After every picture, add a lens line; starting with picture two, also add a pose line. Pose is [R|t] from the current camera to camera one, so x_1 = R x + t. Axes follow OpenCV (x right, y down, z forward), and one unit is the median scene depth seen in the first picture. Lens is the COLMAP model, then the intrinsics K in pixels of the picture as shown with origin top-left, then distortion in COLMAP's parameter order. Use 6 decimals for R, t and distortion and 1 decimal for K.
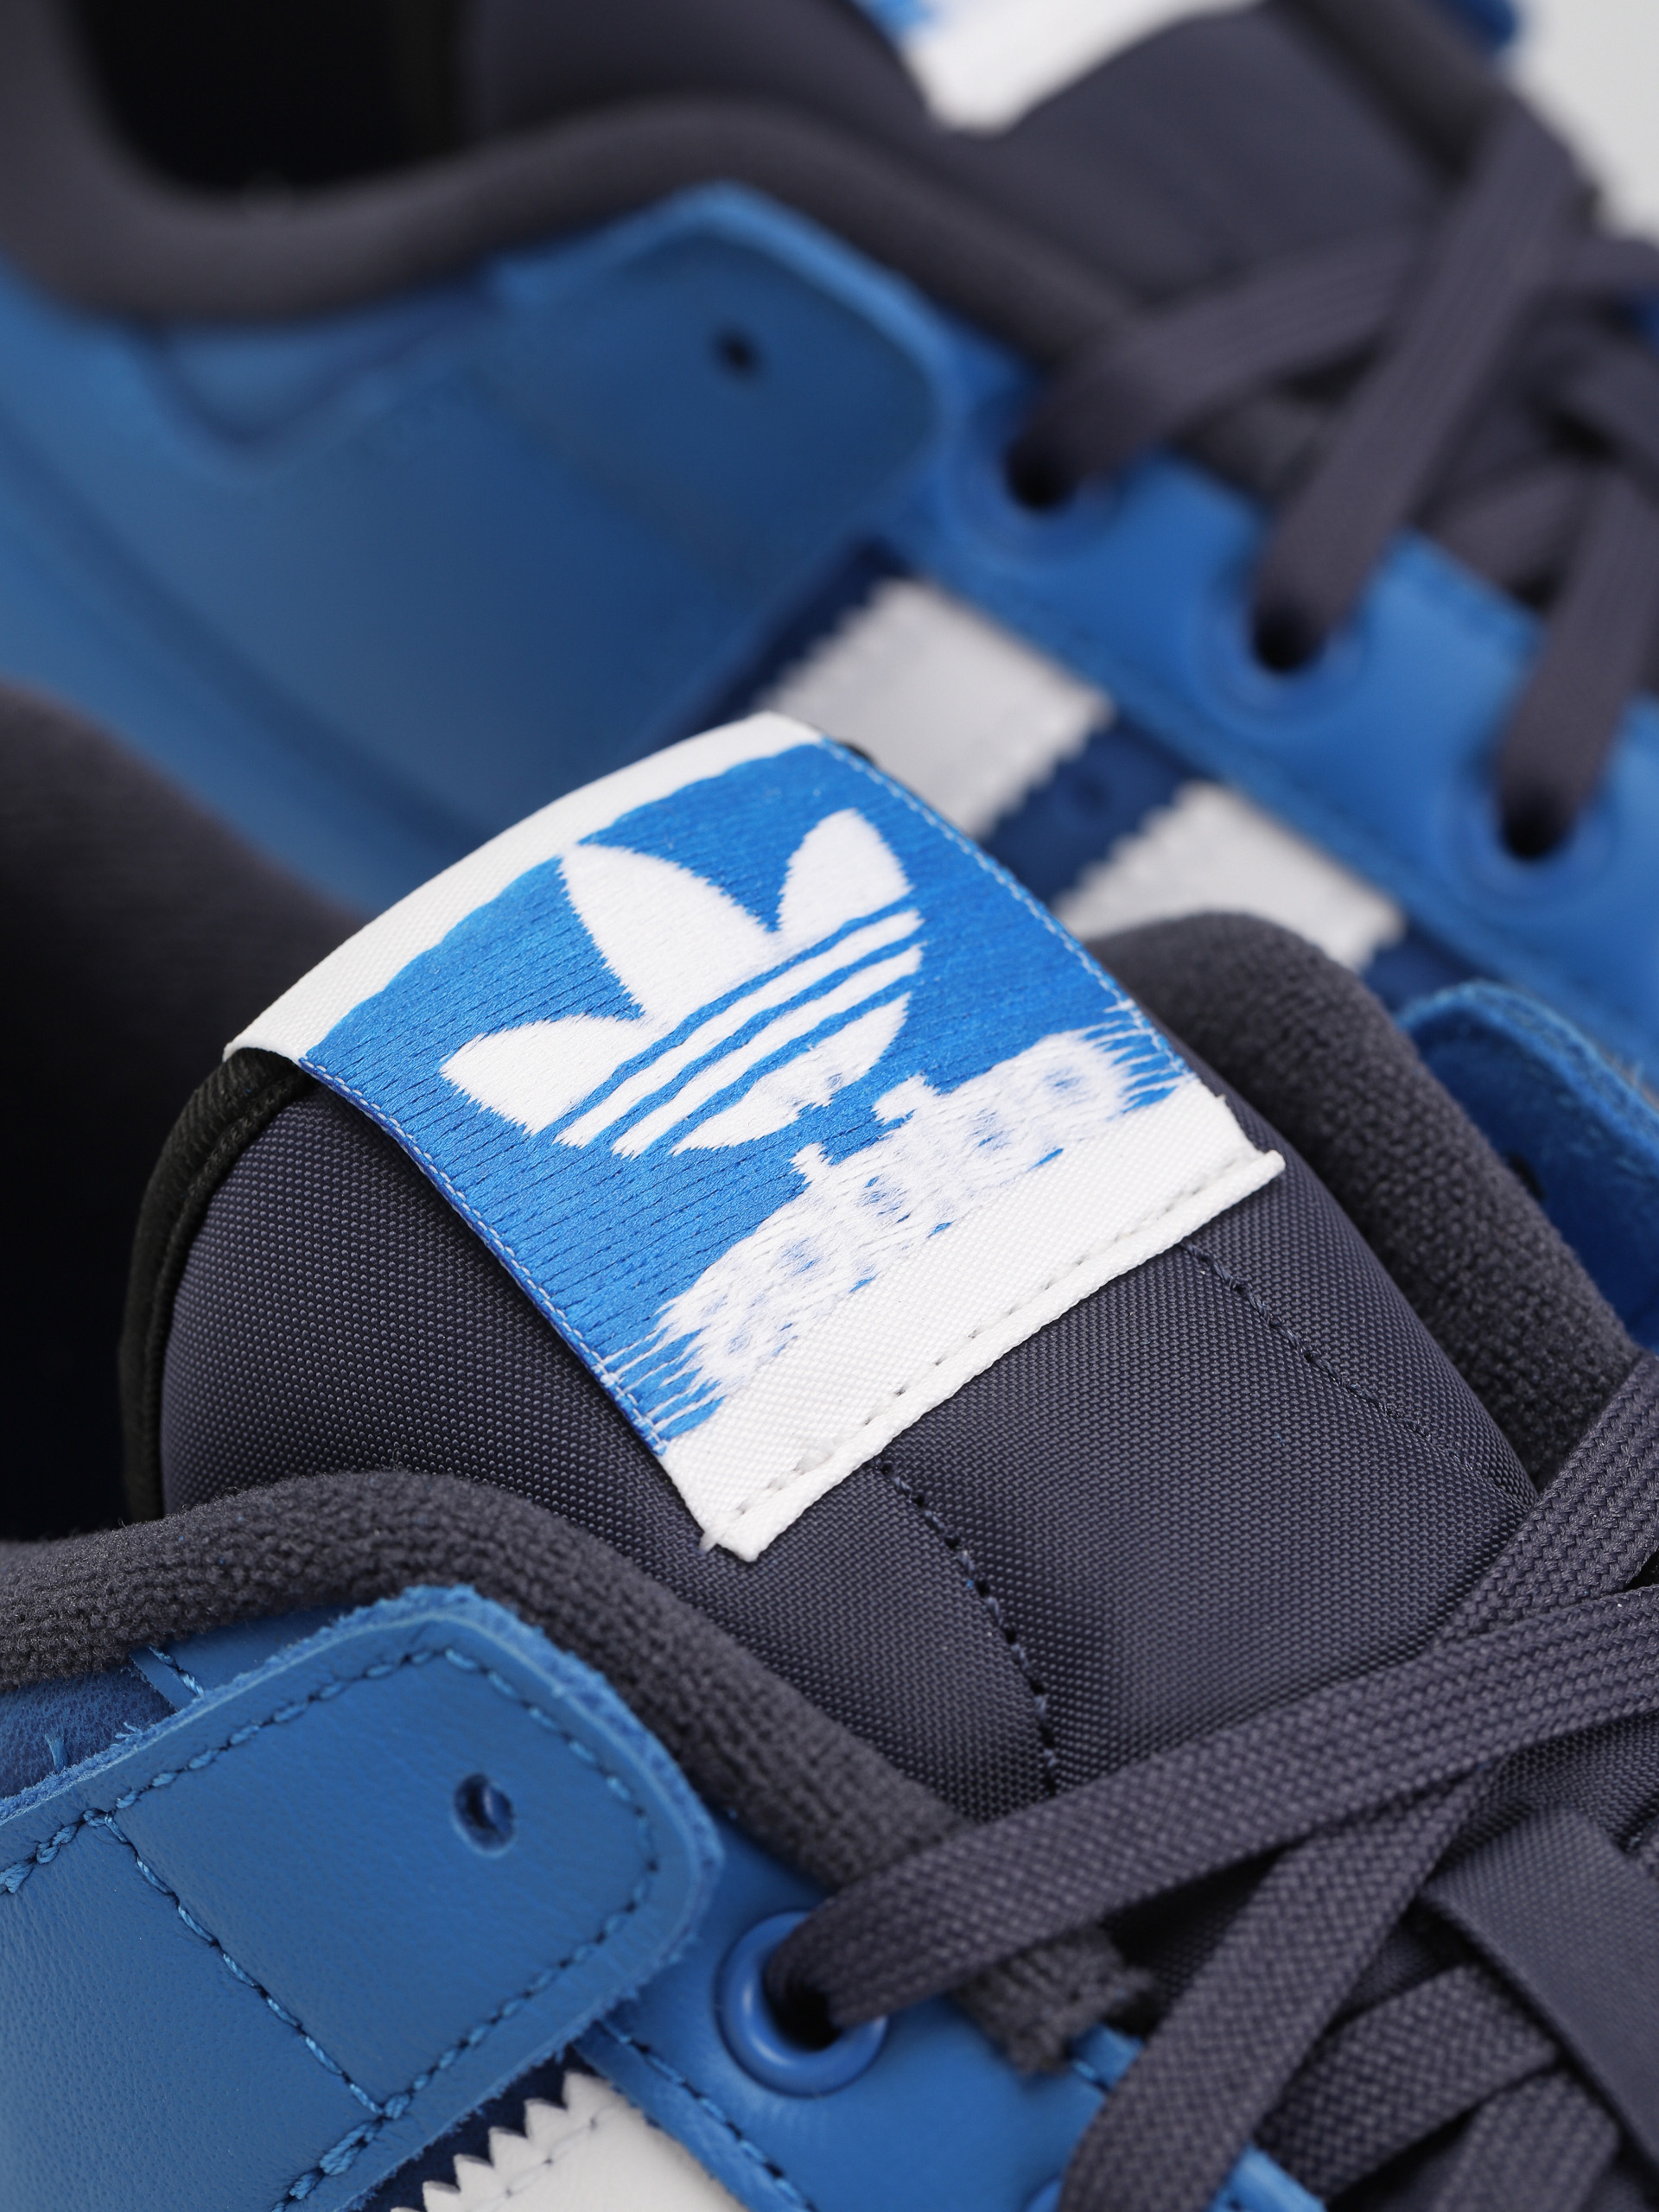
lens RADIAL K [[8055.8, 0, 829.5], [0, 8055.8, 1106.0], [0, 0, 1]] dist [0.088085, -4.670887]
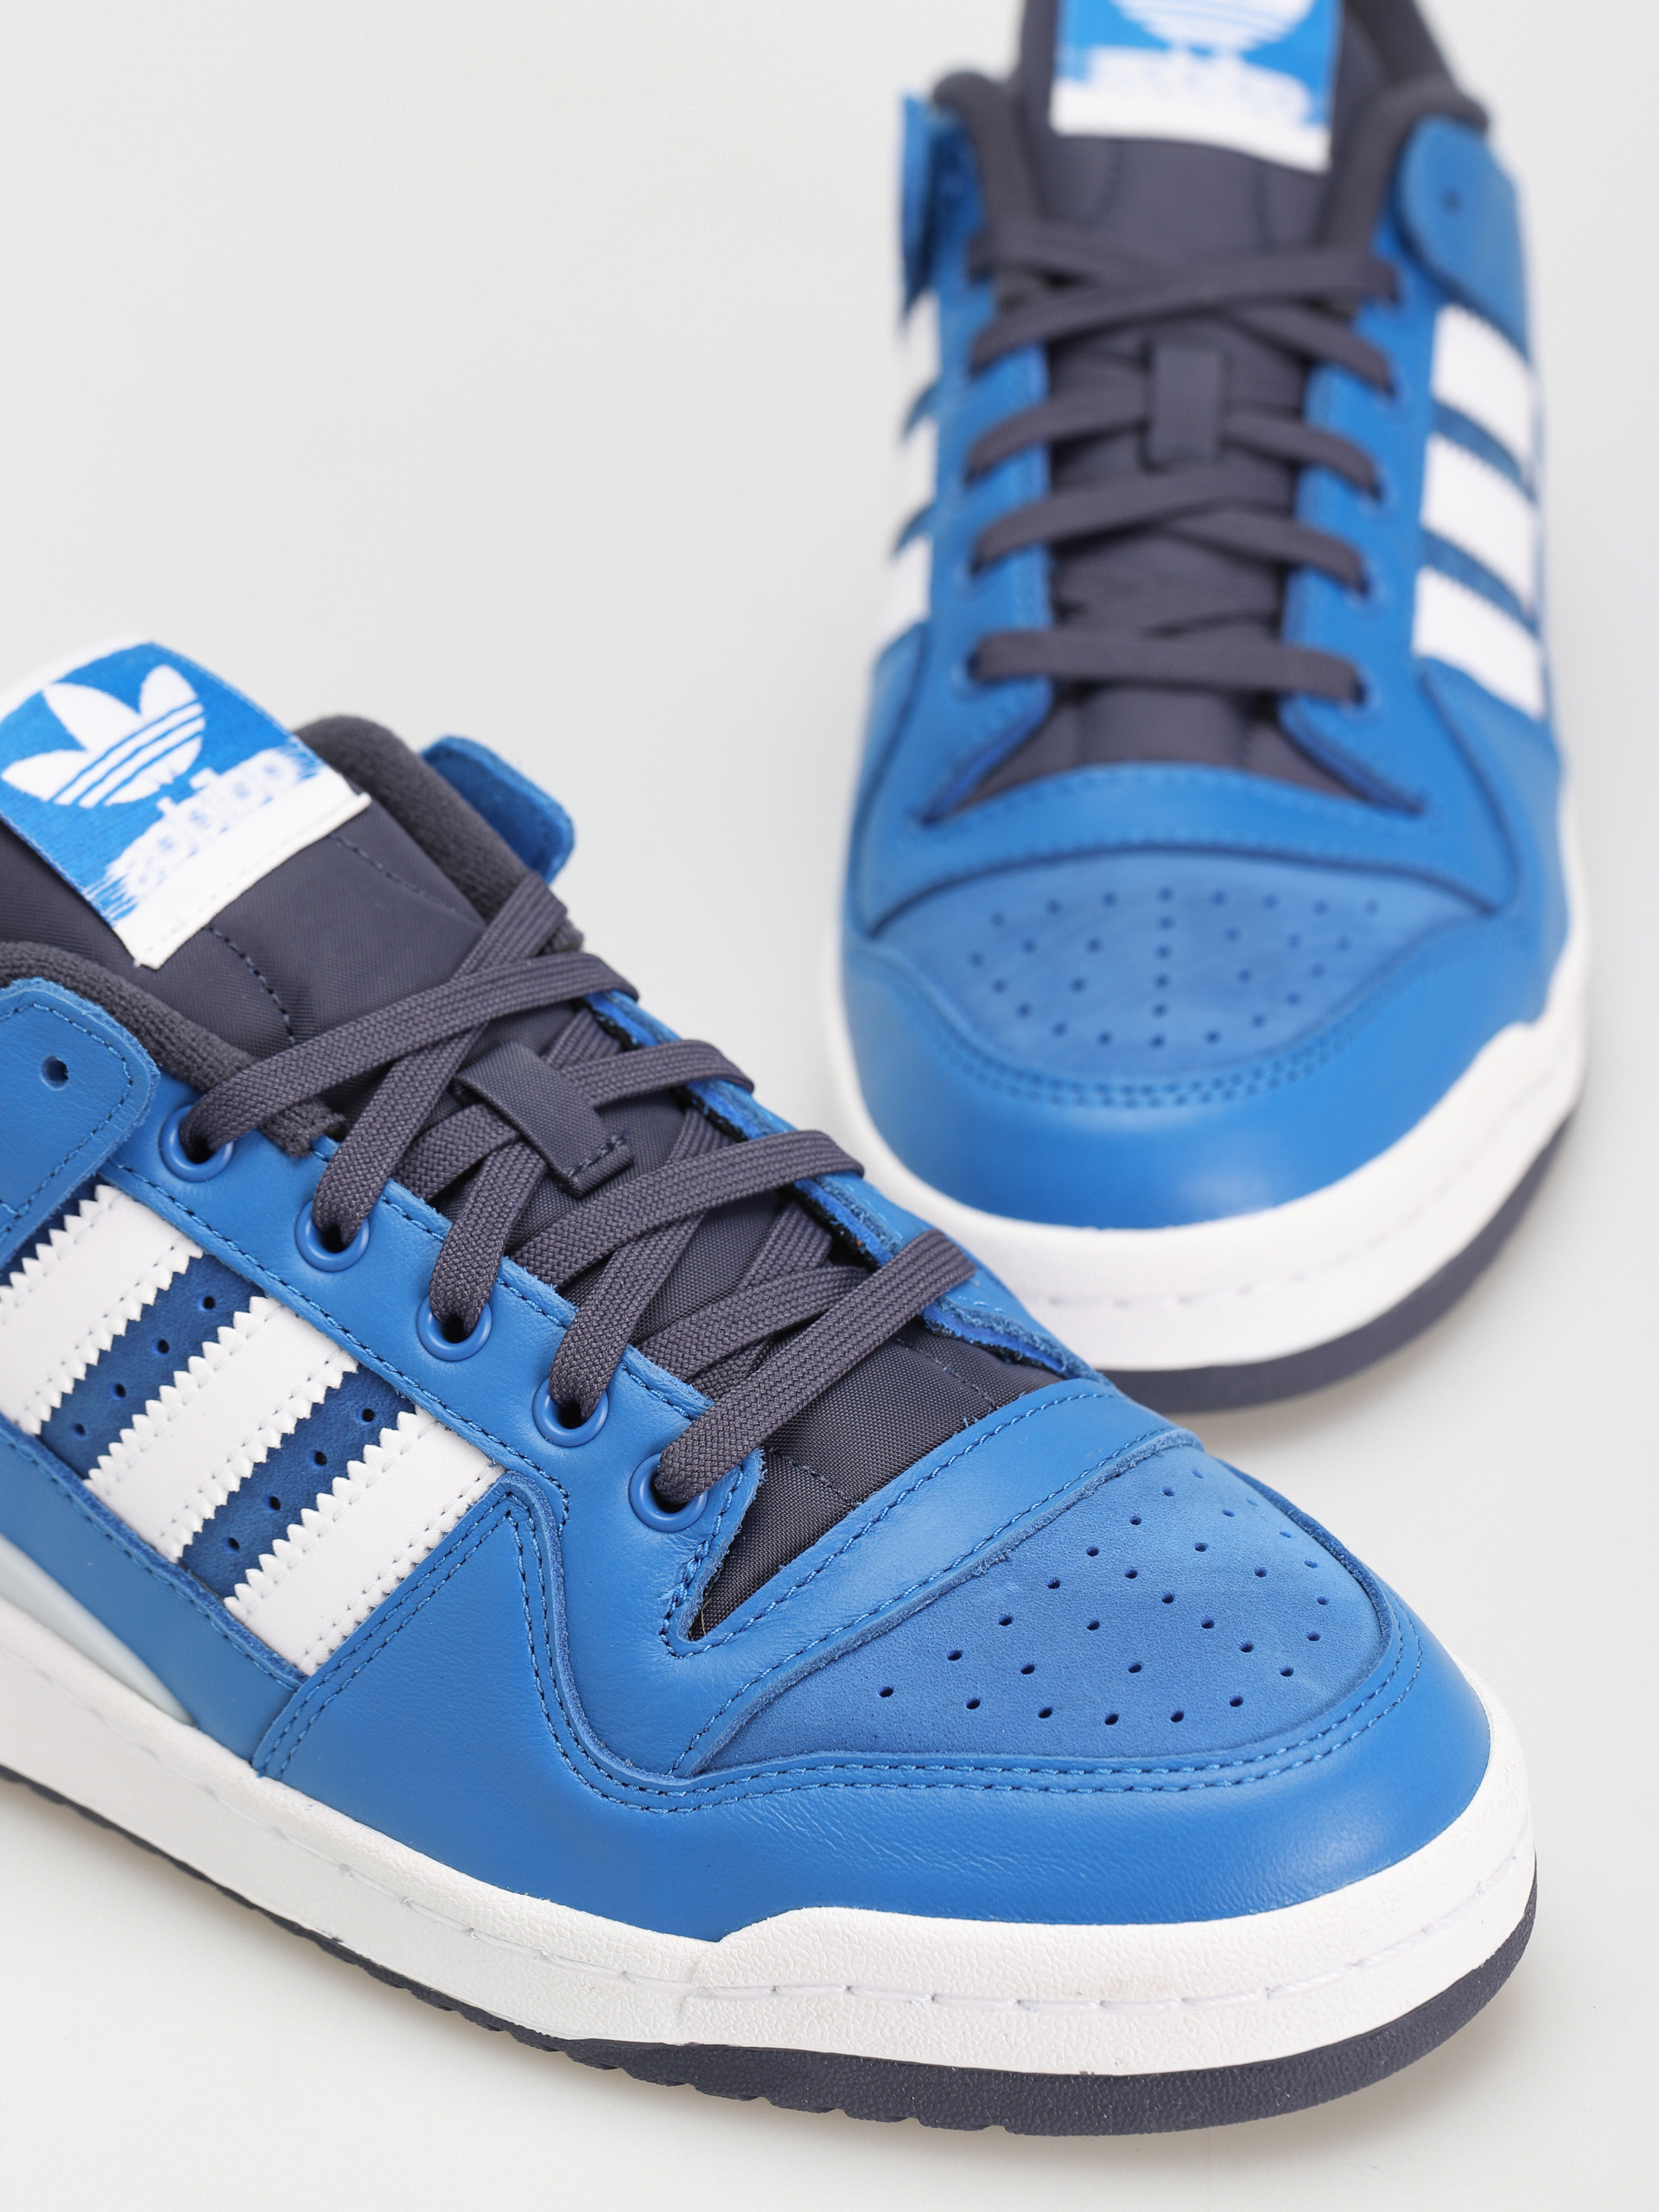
lens RADIAL K [[8055.8, 0, 829.5], [0, 8055.8, 1106.0], [0, 0, 1]] dist [0.088085, -4.670887]
pose [[0.988610, -0.074166, 0.130956, -0.125983], [0.084492, 0.993588, -0.075132, 0.288692], [-0.124544, 0.085341, 0.988537, -1.329151]]
